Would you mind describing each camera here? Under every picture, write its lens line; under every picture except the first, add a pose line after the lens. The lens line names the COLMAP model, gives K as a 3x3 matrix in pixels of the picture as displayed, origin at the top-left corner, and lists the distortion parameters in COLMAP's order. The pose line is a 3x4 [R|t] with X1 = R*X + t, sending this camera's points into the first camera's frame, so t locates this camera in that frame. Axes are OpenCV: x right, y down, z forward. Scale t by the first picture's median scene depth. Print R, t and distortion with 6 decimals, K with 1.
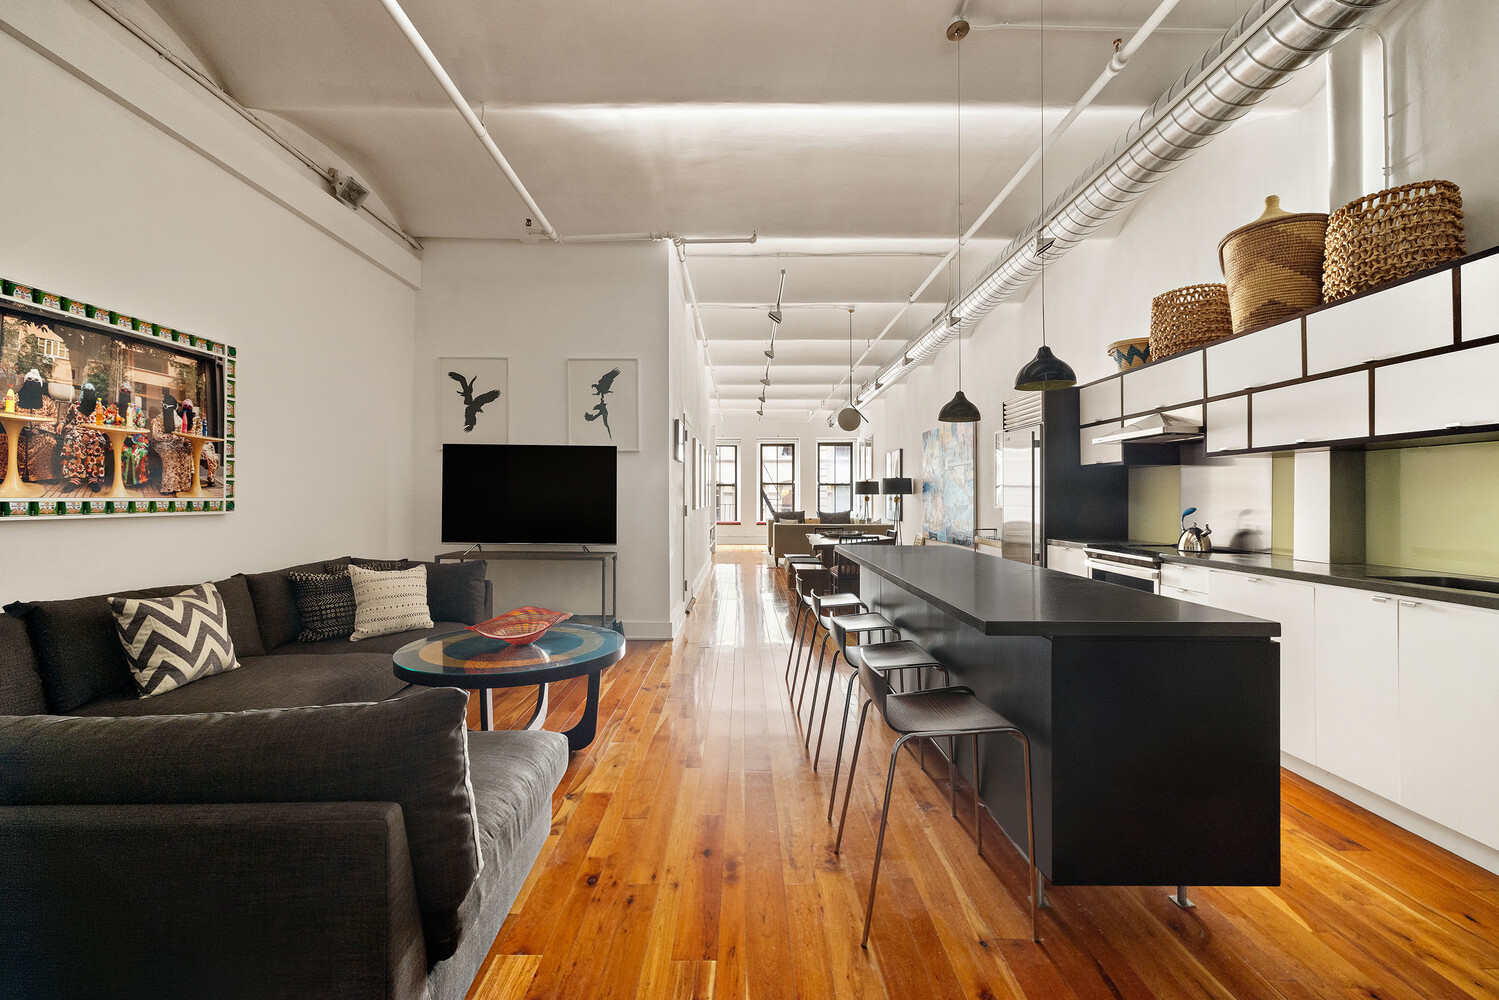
lens RADIAL K [[632.2, 0, 760.2], [0, 632.2, 500.1], [0, 0, 1]] dist [0.001890, 0.000942]
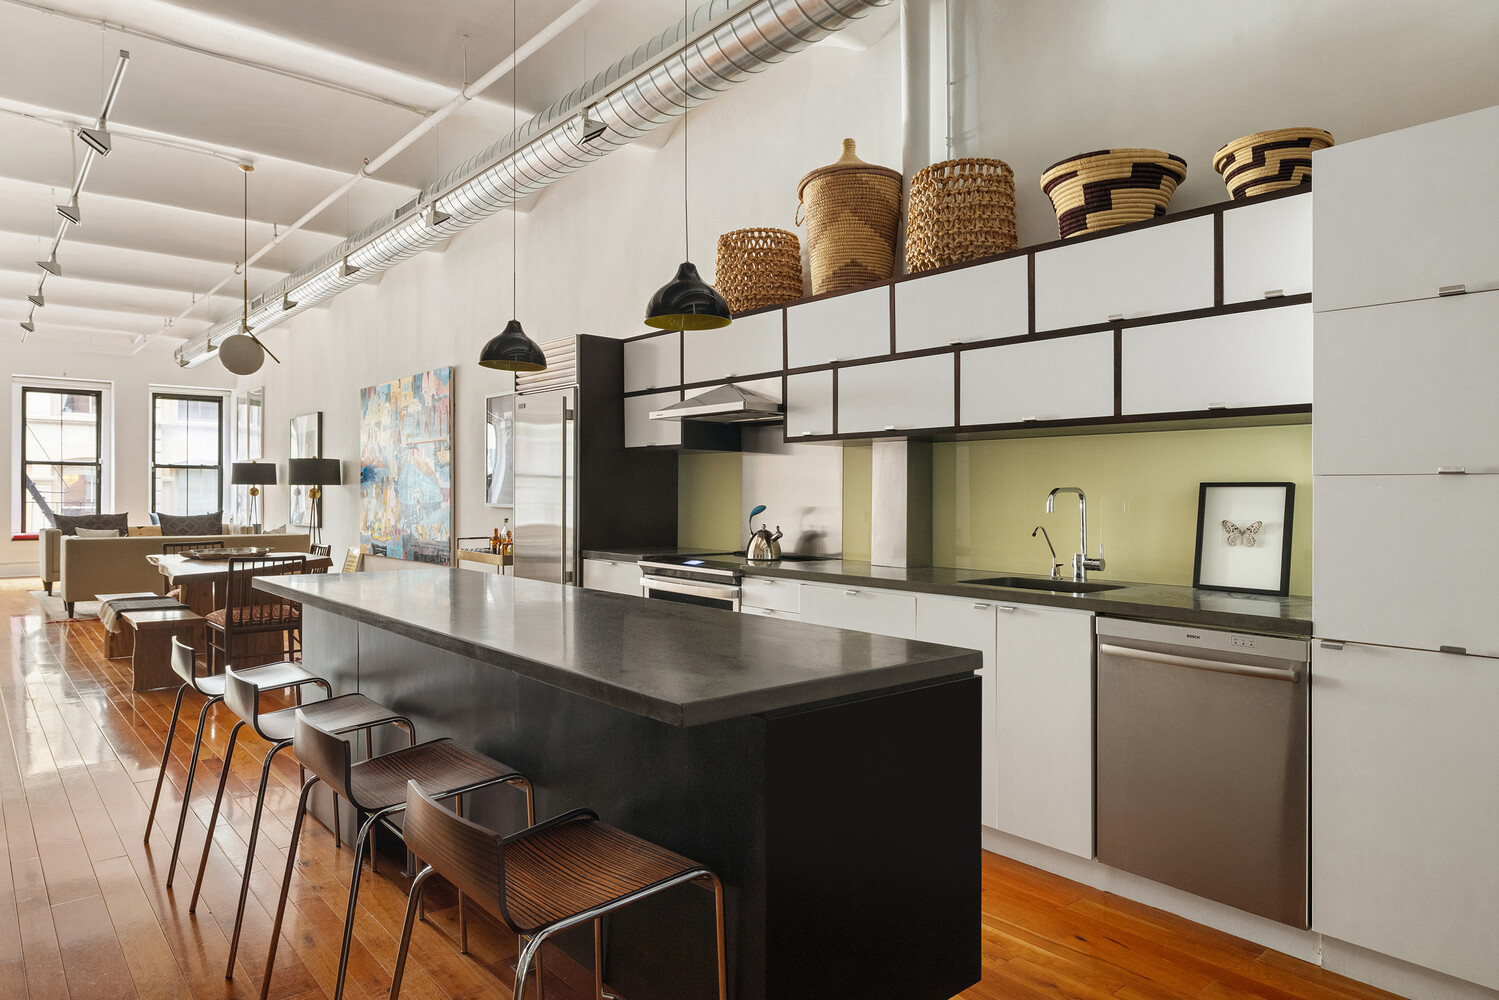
lens RADIAL K [[894.2, 0, 758.1], [0, 894.2, 496.2], [0, 0, 1]] dist [0.004264, -0.002231]
pose [[0.764124, 0.001591, 0.645067, -0.051866], [-0.003063, 0.999995, 0.001162, -0.000705], [-0.645062, -0.002864, 0.764125, 0.135118]]
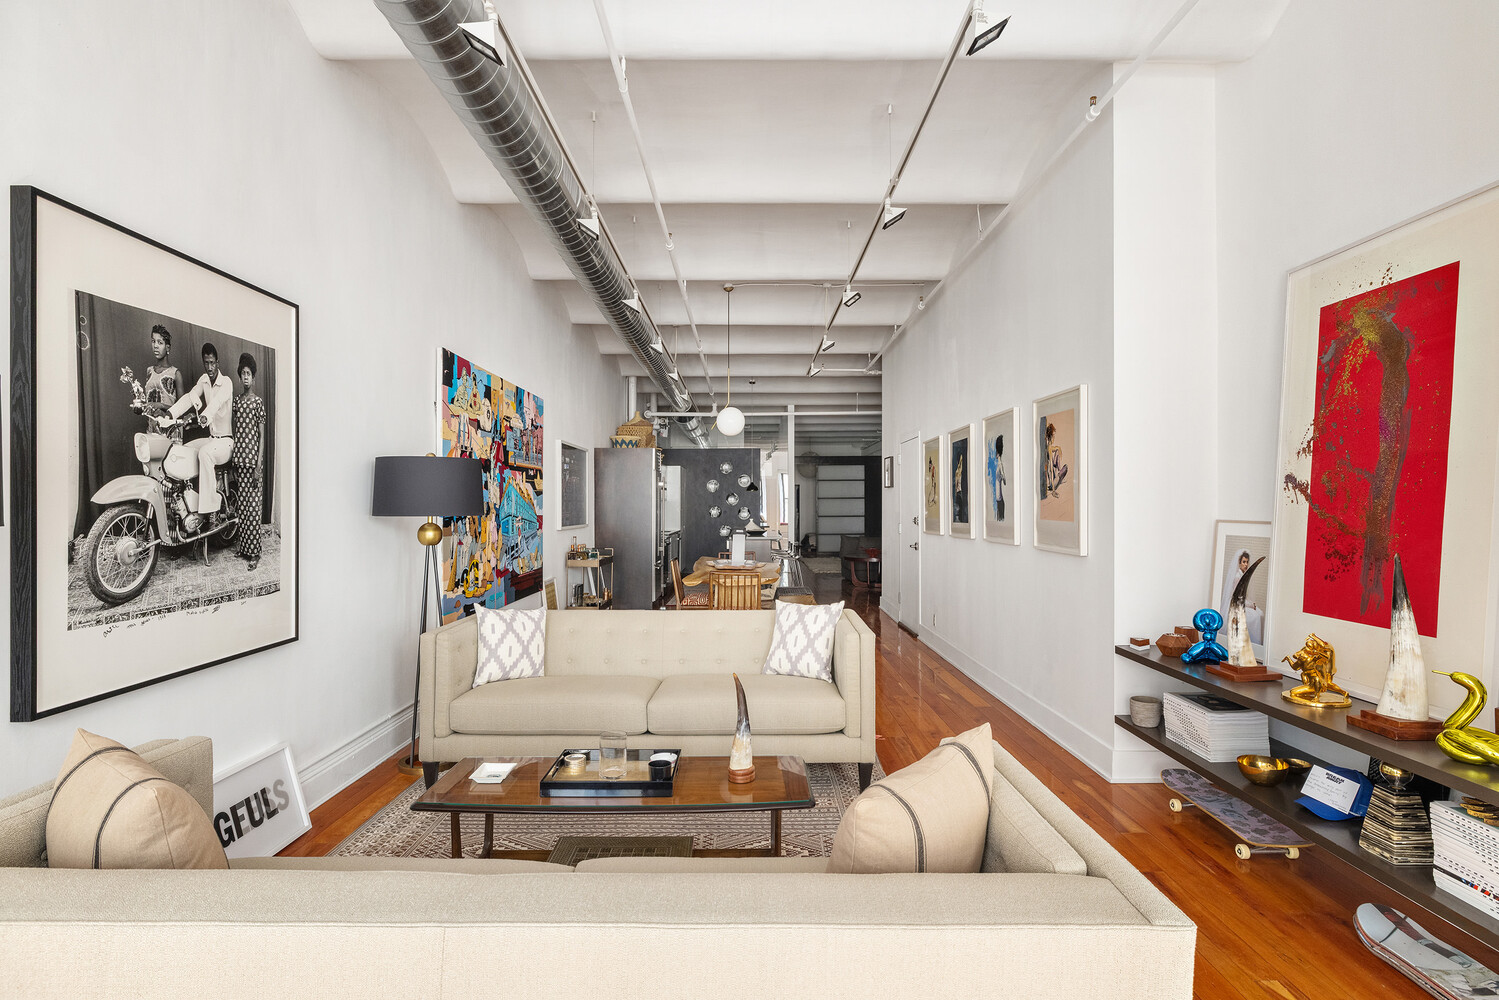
lens RADIAL K [[753.9, 0, 748.5], [0, 753.9, 502.1], [0, 0, 1]] dist [0.001491, 0.000154]
pose [[-0.999726, -0.004551, 0.022980, 0.187720], [-0.004609, 0.999986, -0.002464, -0.043691], [-0.022968, -0.002570, -0.999733, 3.874698]]
